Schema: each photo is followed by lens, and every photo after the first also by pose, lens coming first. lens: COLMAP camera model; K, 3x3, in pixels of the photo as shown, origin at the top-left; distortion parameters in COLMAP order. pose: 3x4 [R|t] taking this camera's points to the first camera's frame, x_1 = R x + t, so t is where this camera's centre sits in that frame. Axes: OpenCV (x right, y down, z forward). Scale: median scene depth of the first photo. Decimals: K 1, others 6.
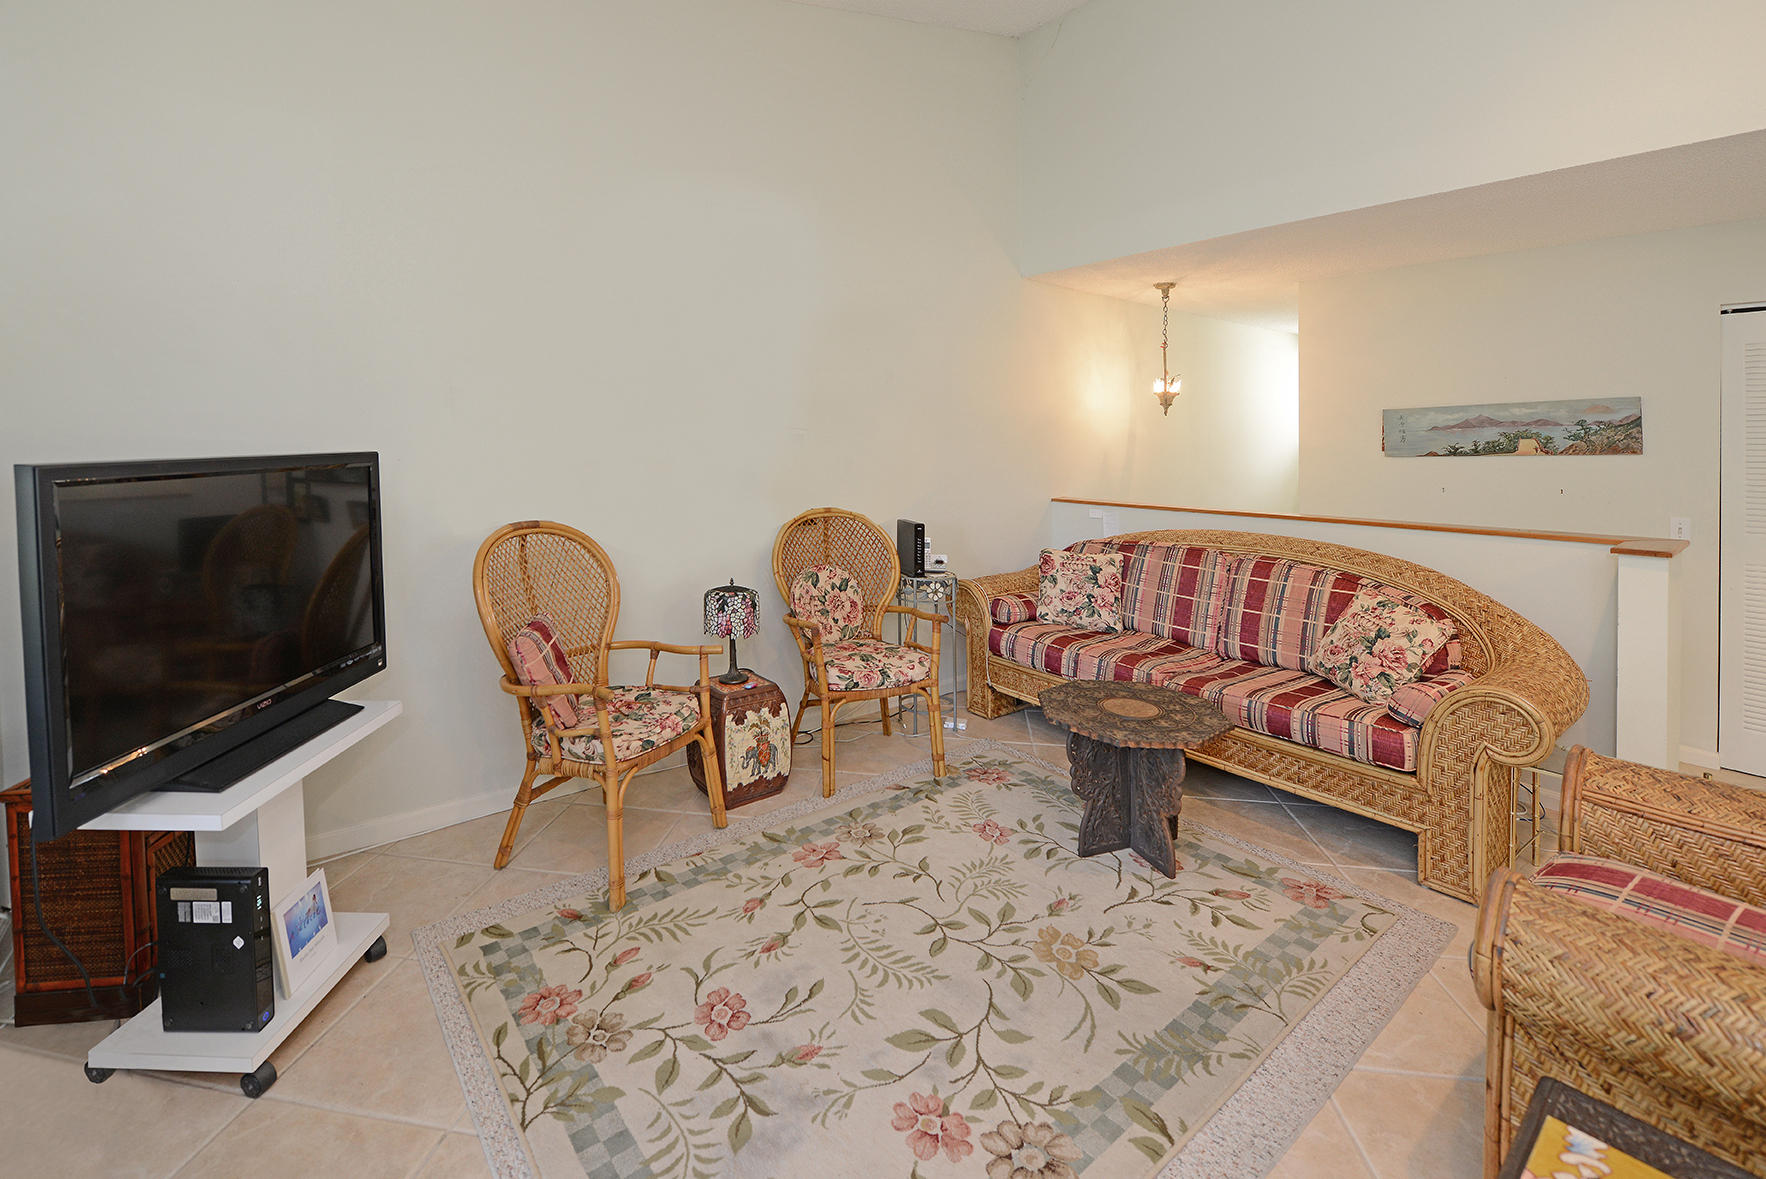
lens RADIAL K [[764.9, 0, 881.1], [0, 764.9, 452.8], [0, 0, 1]] dist [-0.012169, -0.000146]
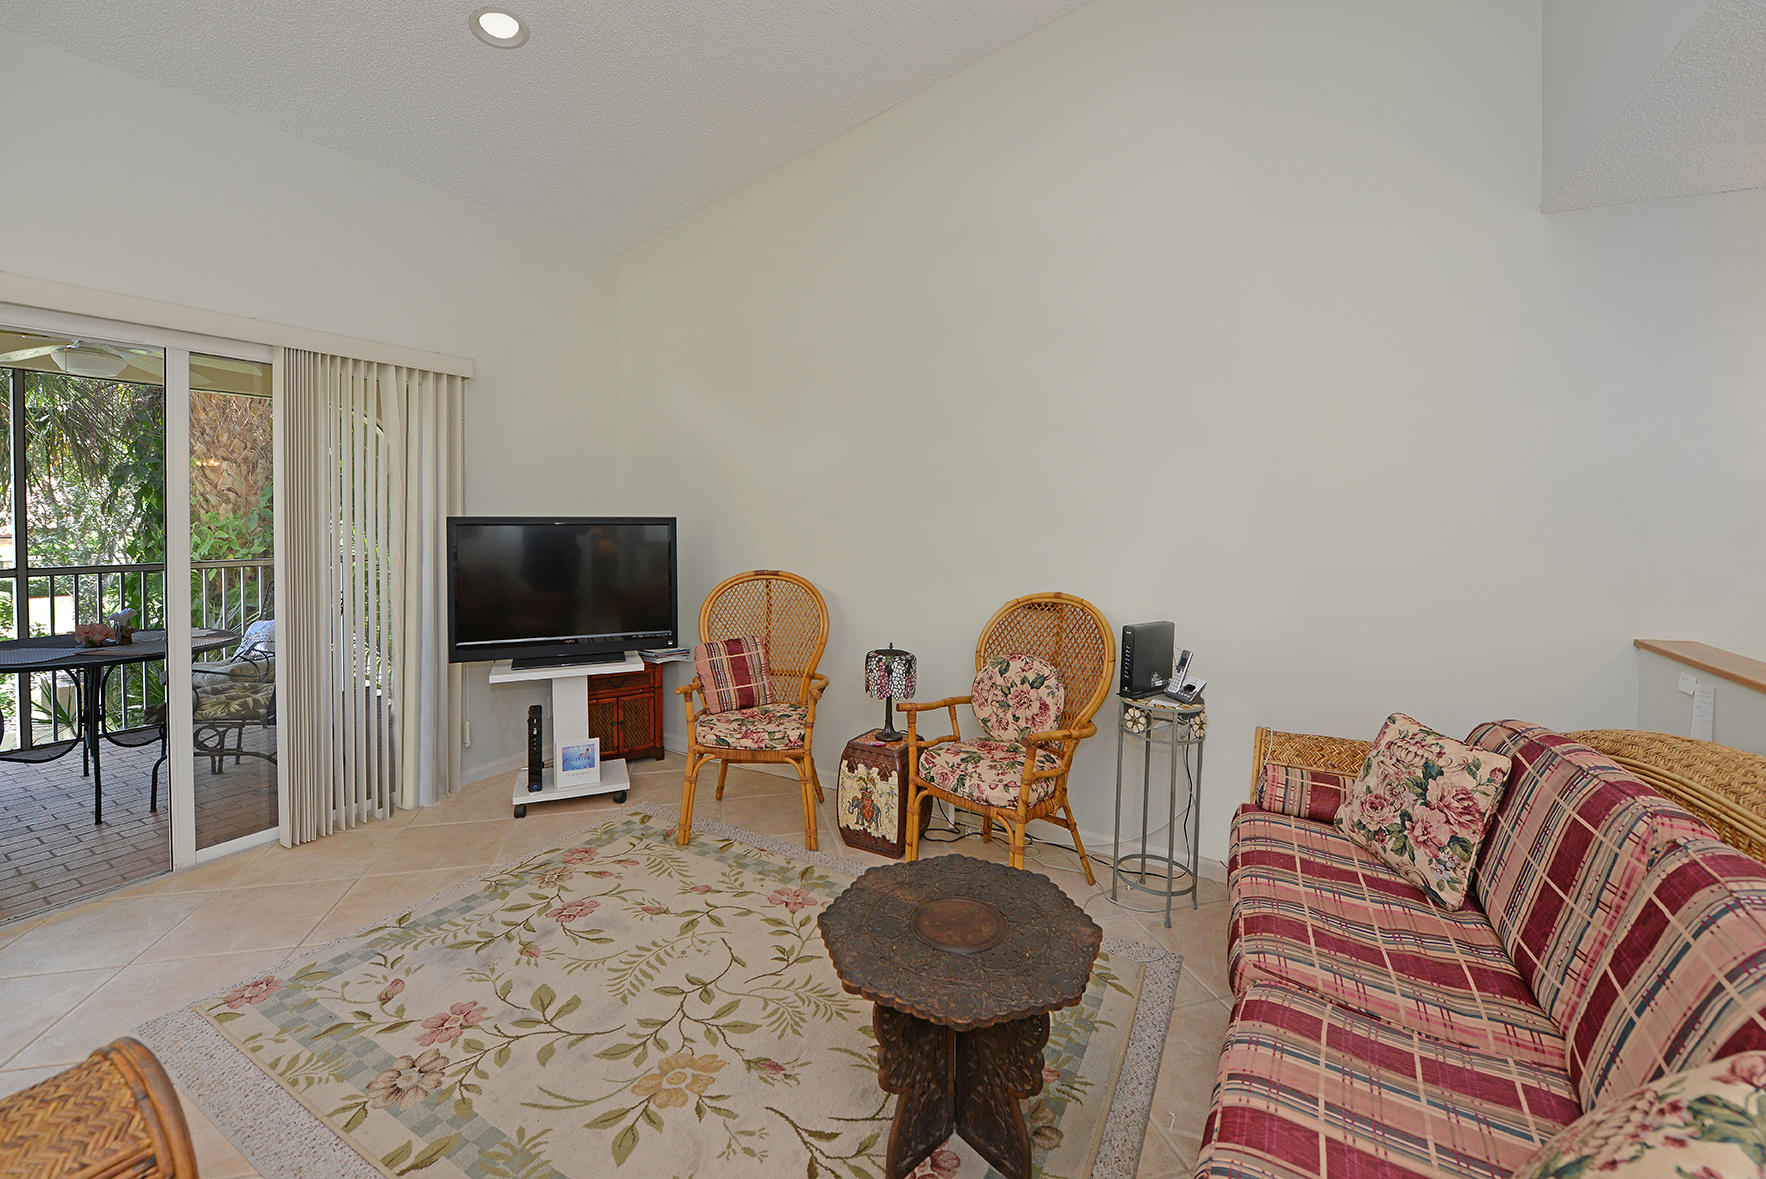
lens RADIAL K [[740.9, 0, 883.7], [0, 740.9, 542.3], [0, 0, 1]] dist [-0.015046, -0.000096]
pose [[0.375953, 0.038622, -0.925834, 0.798178], [-0.026565, 0.999170, 0.030894, -0.007247], [0.926258, 0.012980, 0.376667, 0.638262]]
